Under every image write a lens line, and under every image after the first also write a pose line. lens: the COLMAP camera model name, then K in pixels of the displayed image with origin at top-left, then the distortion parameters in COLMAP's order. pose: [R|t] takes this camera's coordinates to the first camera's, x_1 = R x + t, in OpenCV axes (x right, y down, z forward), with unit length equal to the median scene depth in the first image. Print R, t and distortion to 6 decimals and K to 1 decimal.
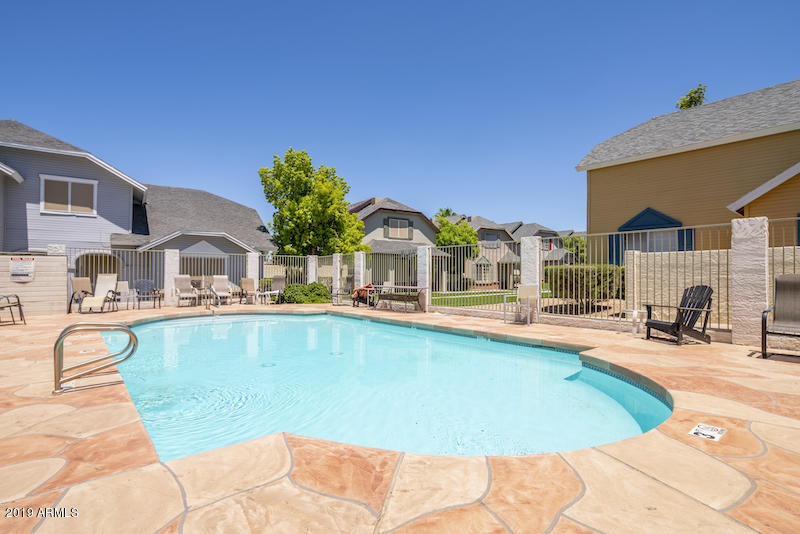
lens RADIAL K [[392.4, 0, 396.1], [0, 392.4, 276.4], [0, 0, 1]] dist [0.001808, 0.000429]
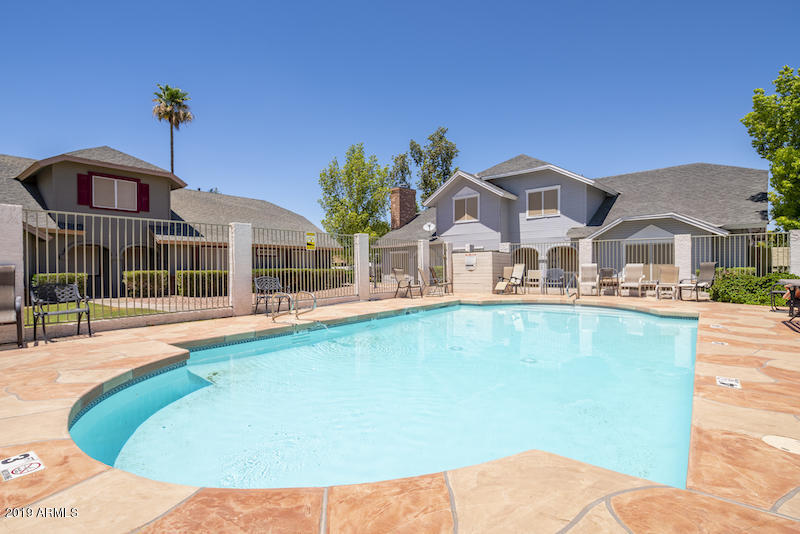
lens RADIAL K [[383.2, 0, 385.4], [0, 383.2, 269.3], [0, 0, 1]] dist [0.001847, 0.000116]
pose [[0.194434, 0.001357, -0.980915, 0.281516], [0.009282, 0.999952, 0.003223, 0.002100], [0.980872, -0.009732, 0.194412, 0.262723]]
